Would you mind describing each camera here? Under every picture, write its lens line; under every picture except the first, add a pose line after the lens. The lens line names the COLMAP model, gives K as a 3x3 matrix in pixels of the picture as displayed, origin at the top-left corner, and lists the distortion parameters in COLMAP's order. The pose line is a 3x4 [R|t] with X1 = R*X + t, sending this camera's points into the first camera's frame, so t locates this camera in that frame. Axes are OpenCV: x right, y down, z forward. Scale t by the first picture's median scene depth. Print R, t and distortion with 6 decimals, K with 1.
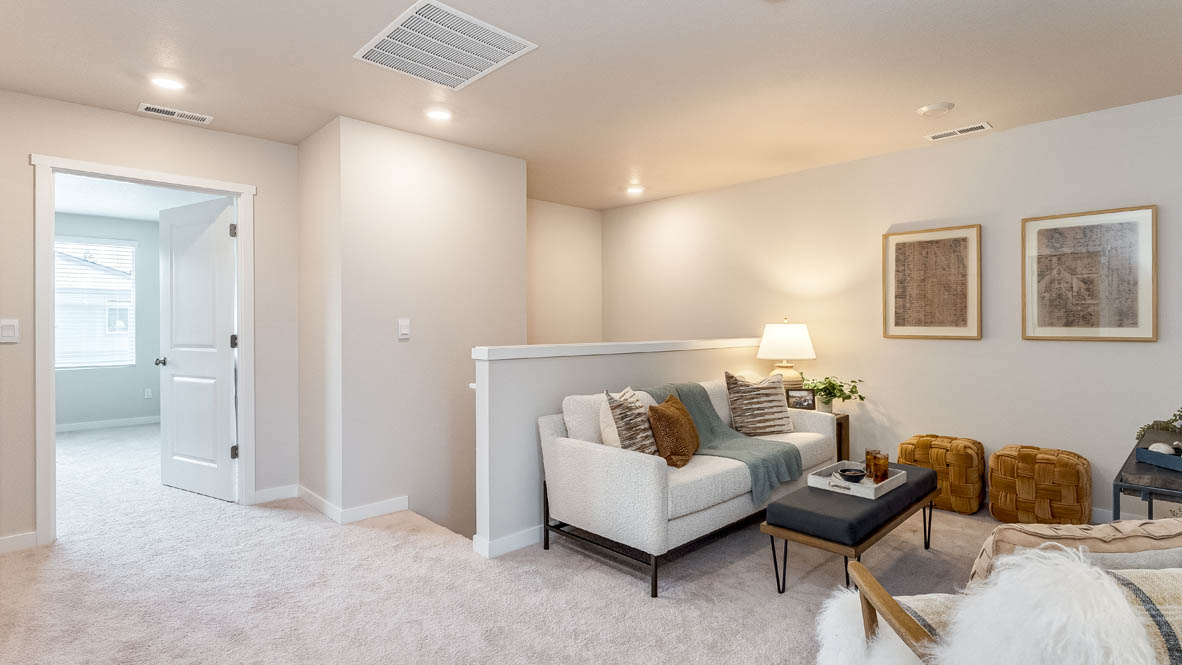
lens RADIAL K [[574.1, 0, 598.1], [0, 574.1, 327.6], [0, 0, 1]] dist [-0.002680, -0.000355]
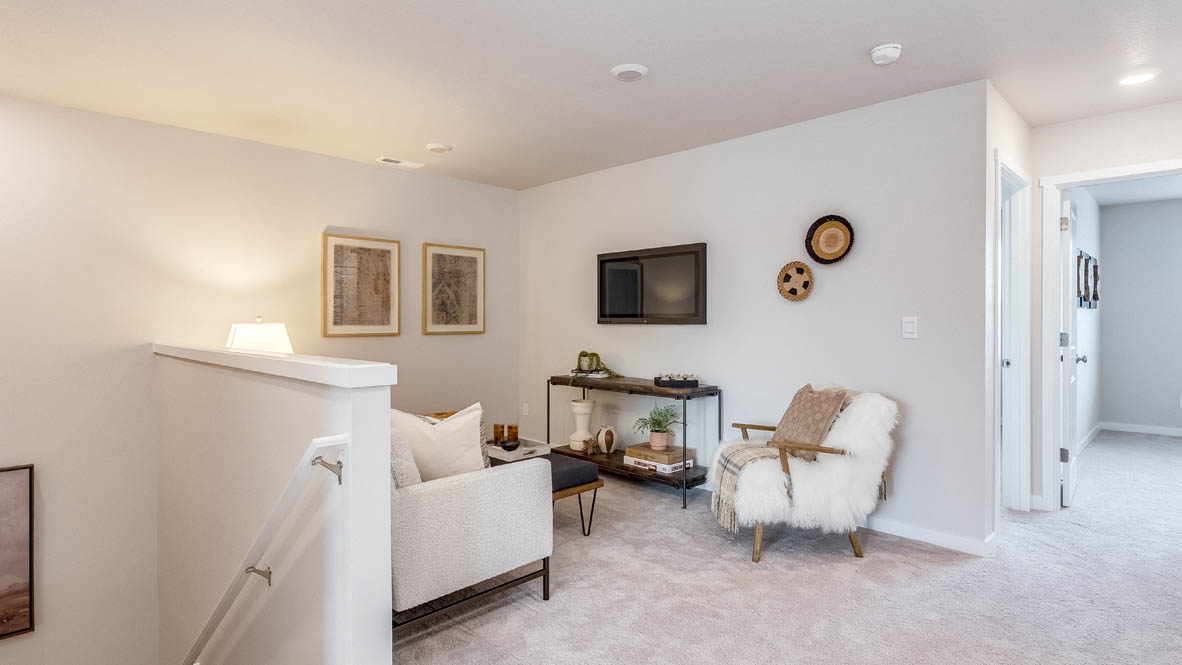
lens RADIAL K [[574.1, 0, 598.1], [0, 574.1, 327.6], [0, 0, 1]] dist [-0.002680, -0.000355]
pose [[0.019683, -0.008610, 0.999769, -0.539198], [0.010724, 0.999907, 0.008400, -0.002063], [-0.999749, 0.010556, 0.019774, 0.546462]]
